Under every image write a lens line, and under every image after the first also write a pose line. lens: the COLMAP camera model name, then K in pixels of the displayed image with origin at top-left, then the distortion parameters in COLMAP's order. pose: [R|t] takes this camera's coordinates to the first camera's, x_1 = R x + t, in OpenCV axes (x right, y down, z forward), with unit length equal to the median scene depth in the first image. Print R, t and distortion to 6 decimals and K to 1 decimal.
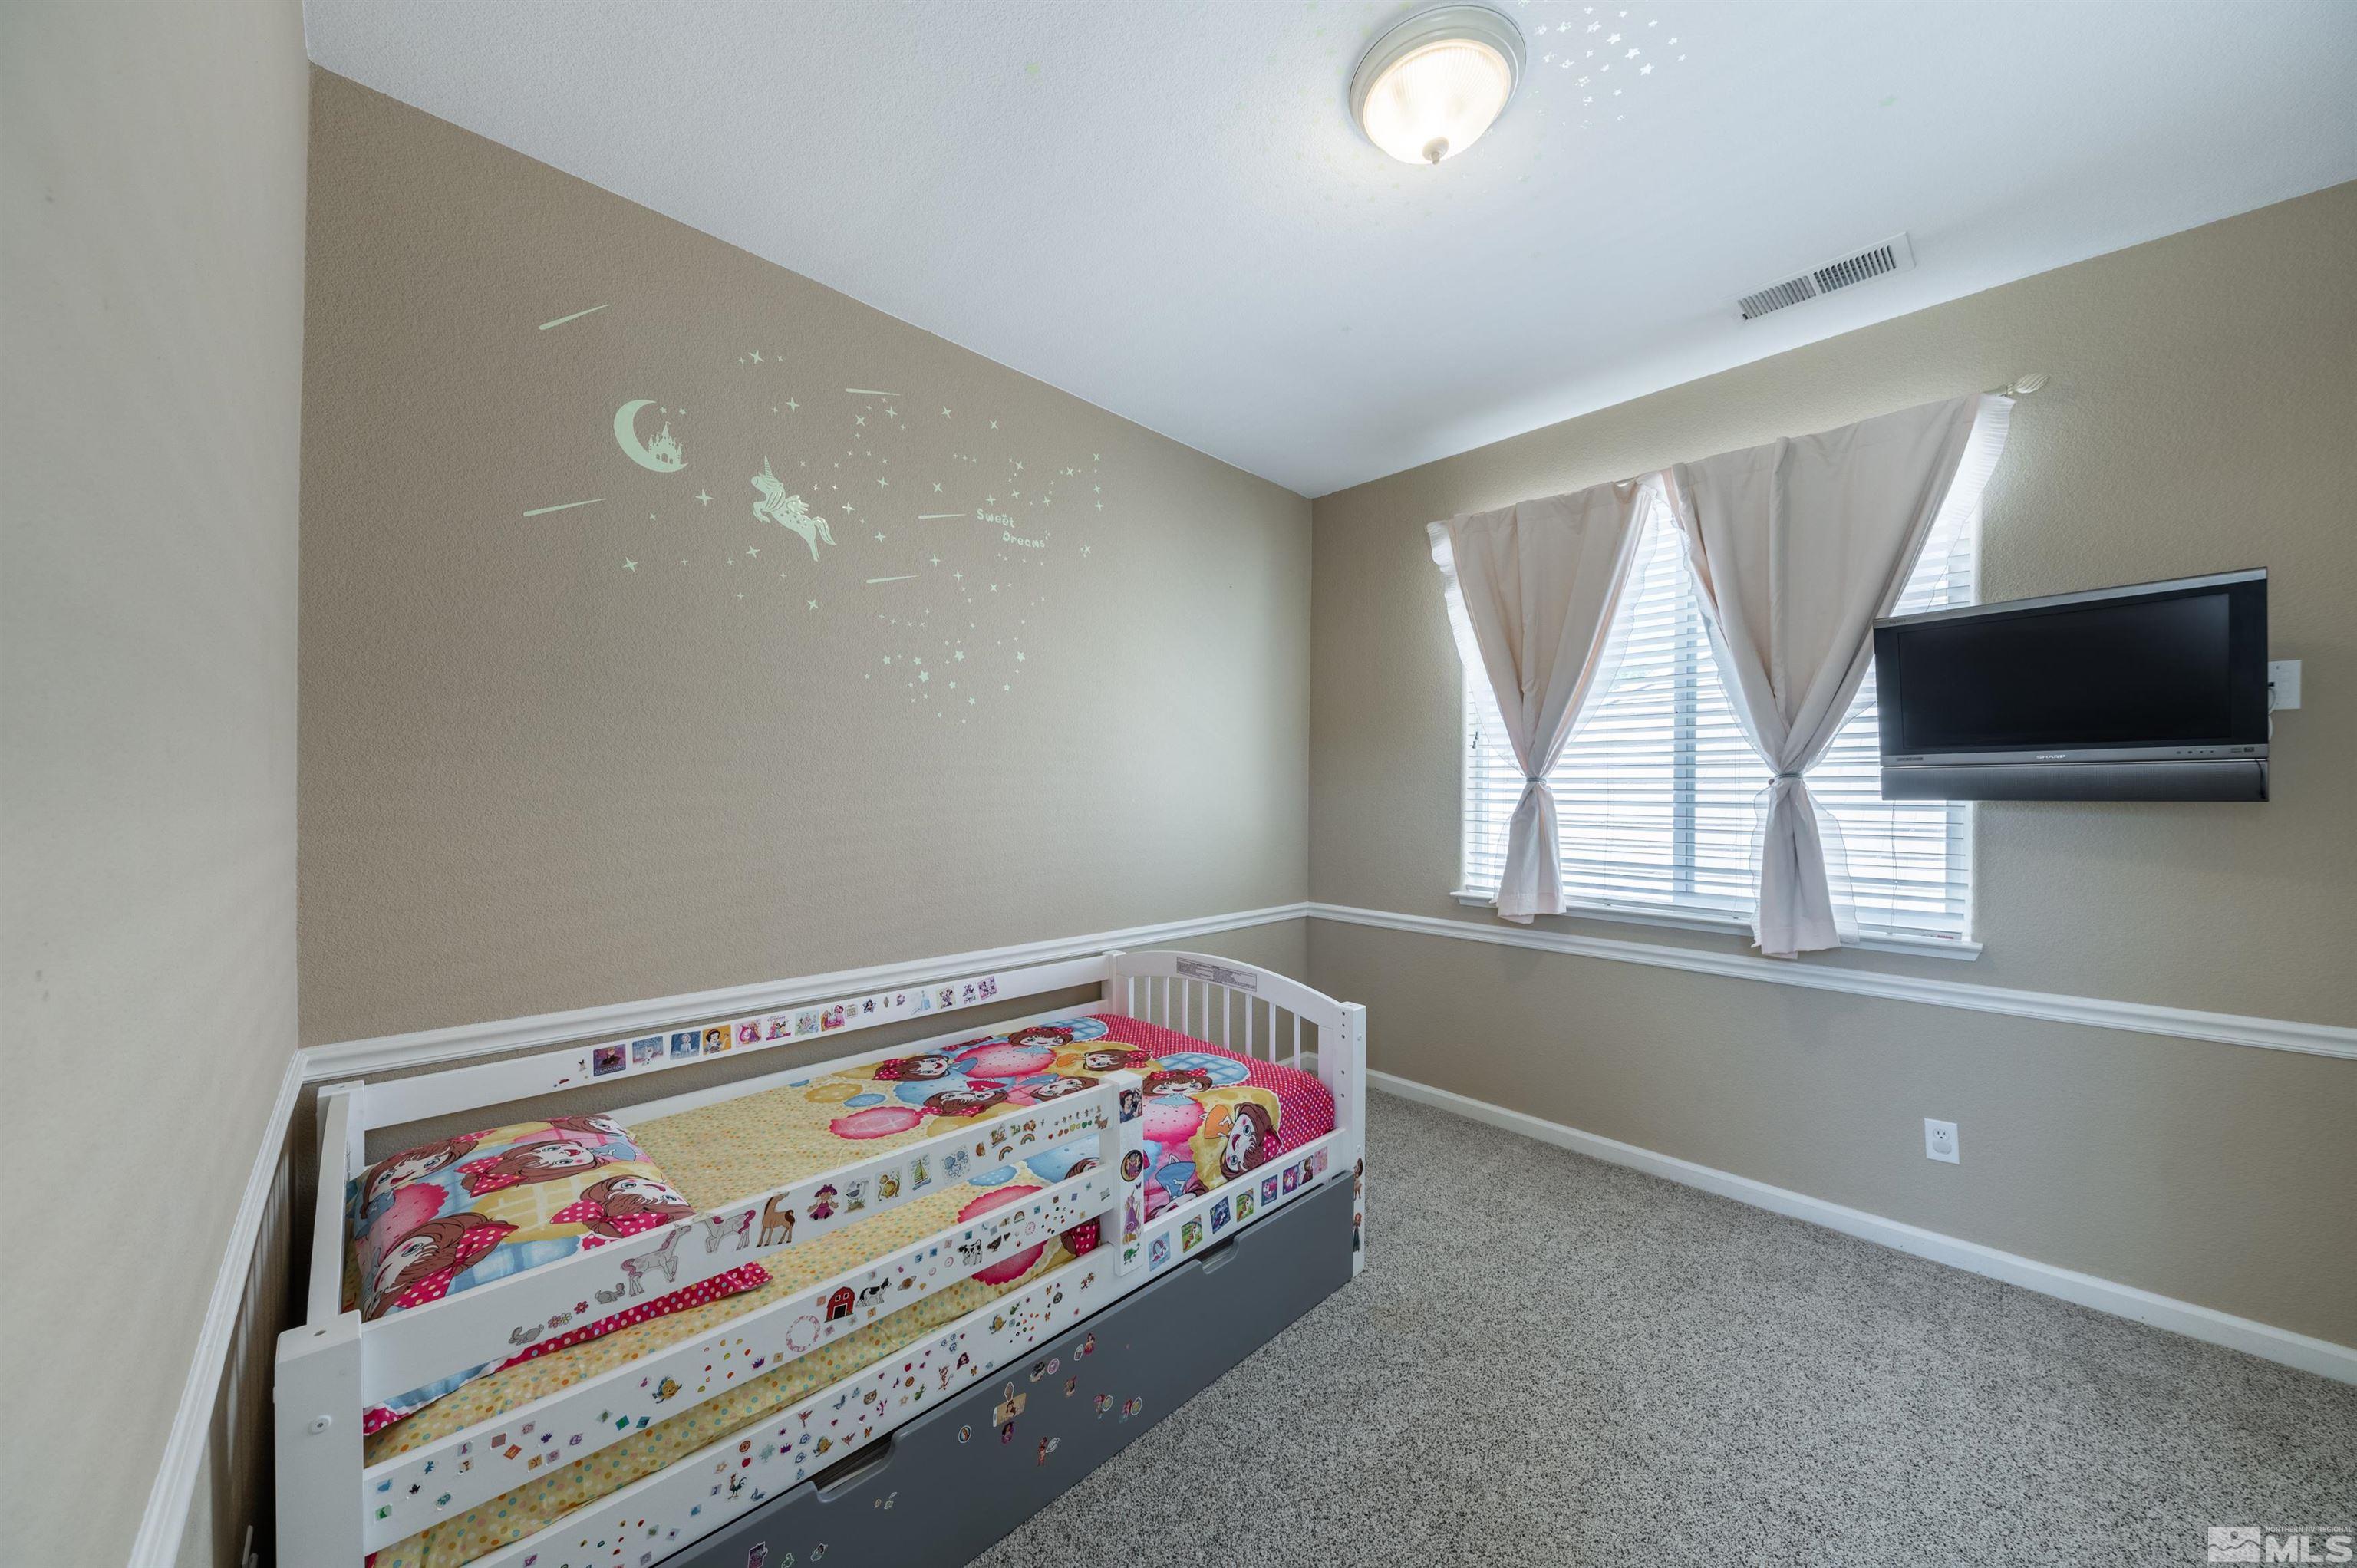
lens RADIAL K [[820.6, 0, 1180.9], [0, 820.6, 784.8], [0, 0, 1]] dist [0.015974, -0.009183]
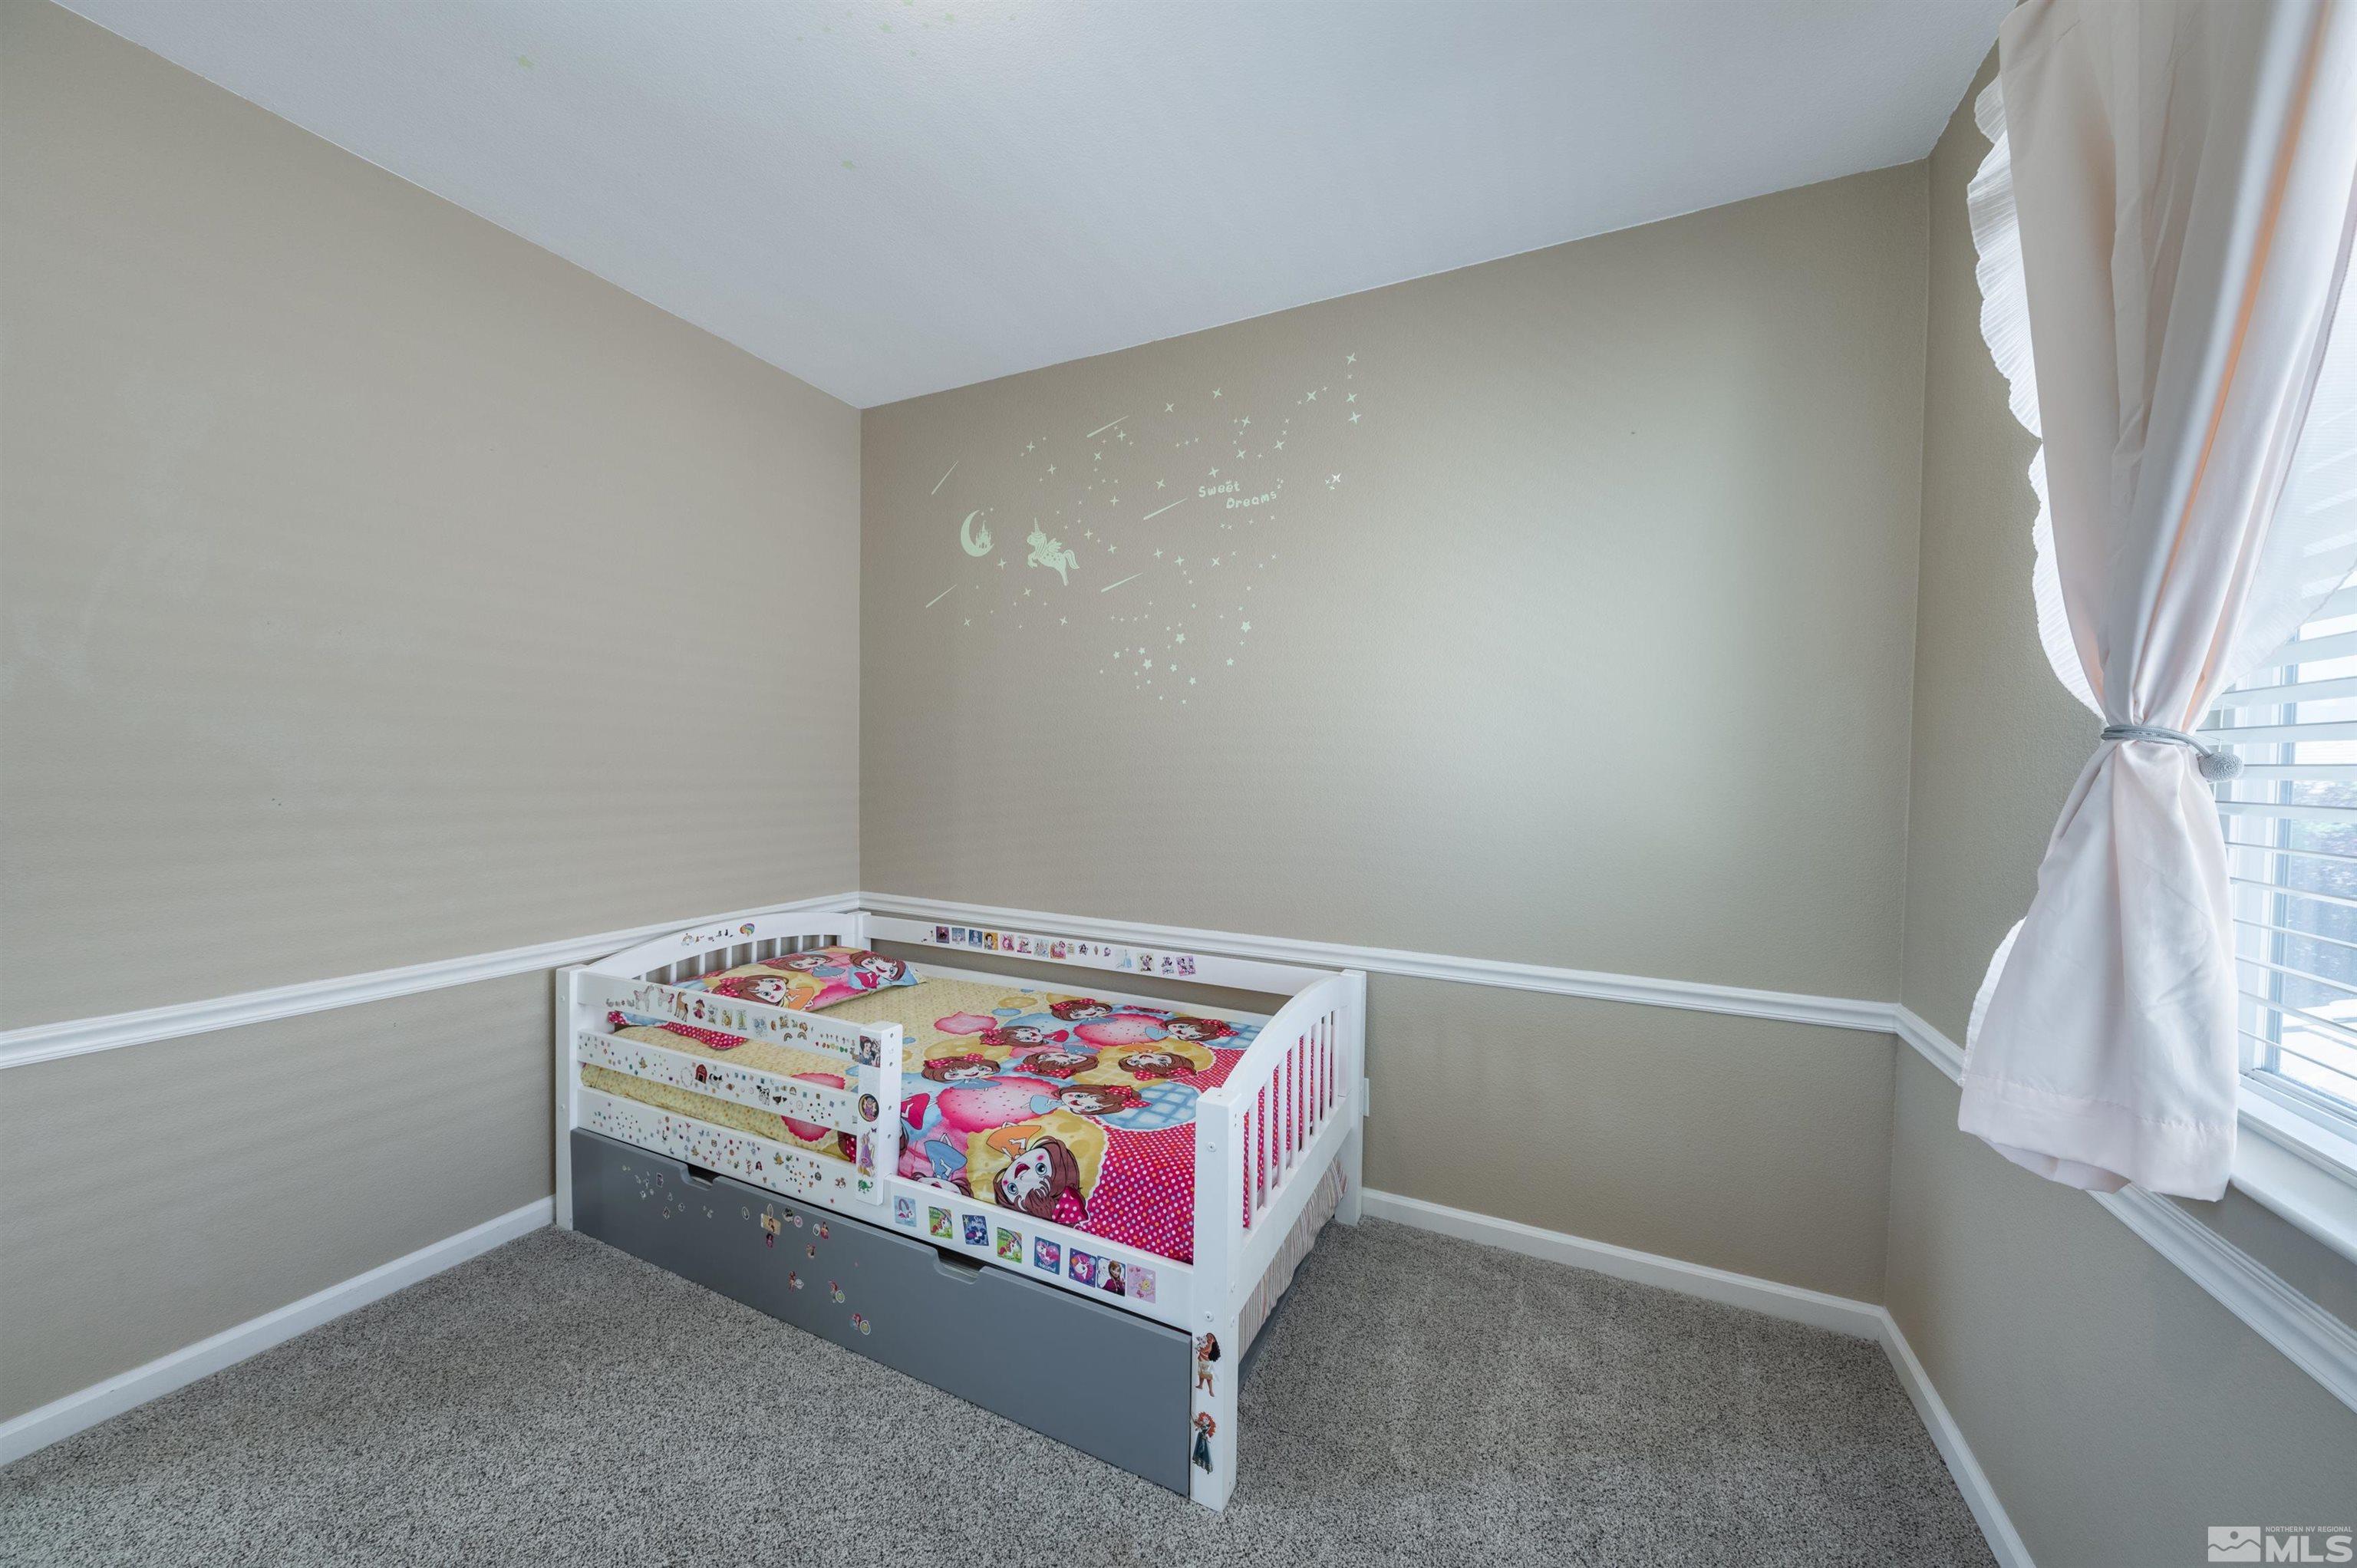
lens RADIAL K [[820.6, 0, 1180.9], [0, 820.6, 784.8], [0, 0, 1]] dist [0.015974, -0.009183]
pose [[0.329158, 0.014030, -0.944171, 0.913146], [-0.003849, 0.999901, 0.013516, 0.015764], [0.944267, -0.000815, 0.329179, 0.856202]]
